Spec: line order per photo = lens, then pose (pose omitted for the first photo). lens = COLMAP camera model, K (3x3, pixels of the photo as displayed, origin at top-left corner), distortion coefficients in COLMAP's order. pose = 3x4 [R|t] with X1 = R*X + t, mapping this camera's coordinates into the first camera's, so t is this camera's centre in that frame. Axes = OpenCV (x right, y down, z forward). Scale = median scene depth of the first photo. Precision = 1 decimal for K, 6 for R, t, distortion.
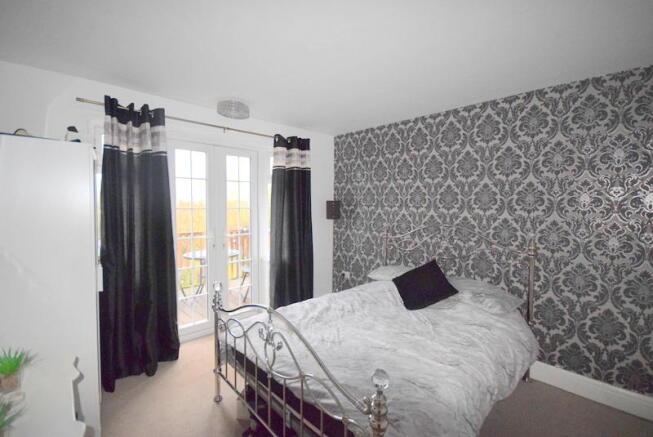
lens RADIAL K [[290.9, 0, 326.5], [0, 290.9, 218.5], [0, 0, 1]] dist [0.001198, 0.000591]
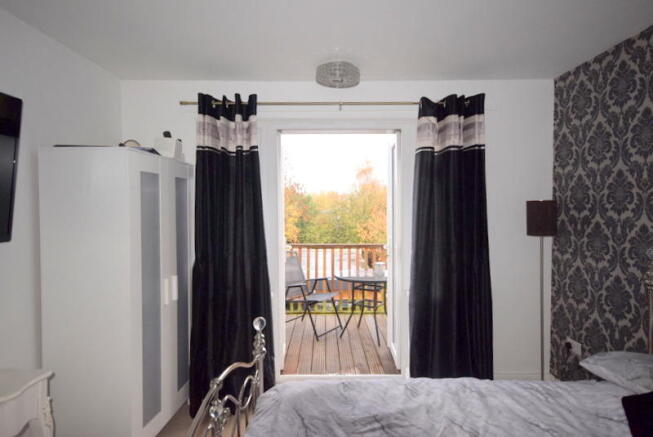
lens RADIAL K [[379.6, 0, 326.5], [0, 379.6, 218.5], [0, 0, 1]] dist [0.022565, 0.000860]
pose [[0.741824, 0.009925, -0.670522, 0.228779], [-0.021200, 0.999738, -0.008656, -0.016856], [0.670260, 0.020637, 0.741840, 0.253281]]
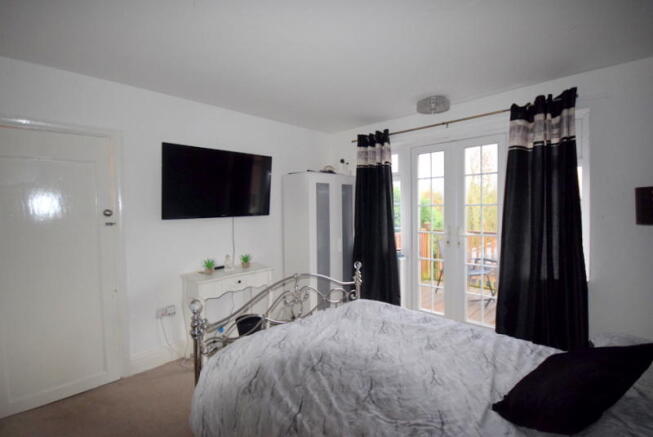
lens RADIAL K [[290.9, 0, 326.5], [0, 290.9, 218.5], [0, 0, 1]] dist [0.001198, 0.000591]
pose [[0.071304, 0.037727, -0.996741, 0.542608], [-0.027945, 0.998968, 0.035812, -0.011883], [0.997063, 0.025300, 0.072285, 0.475176]]
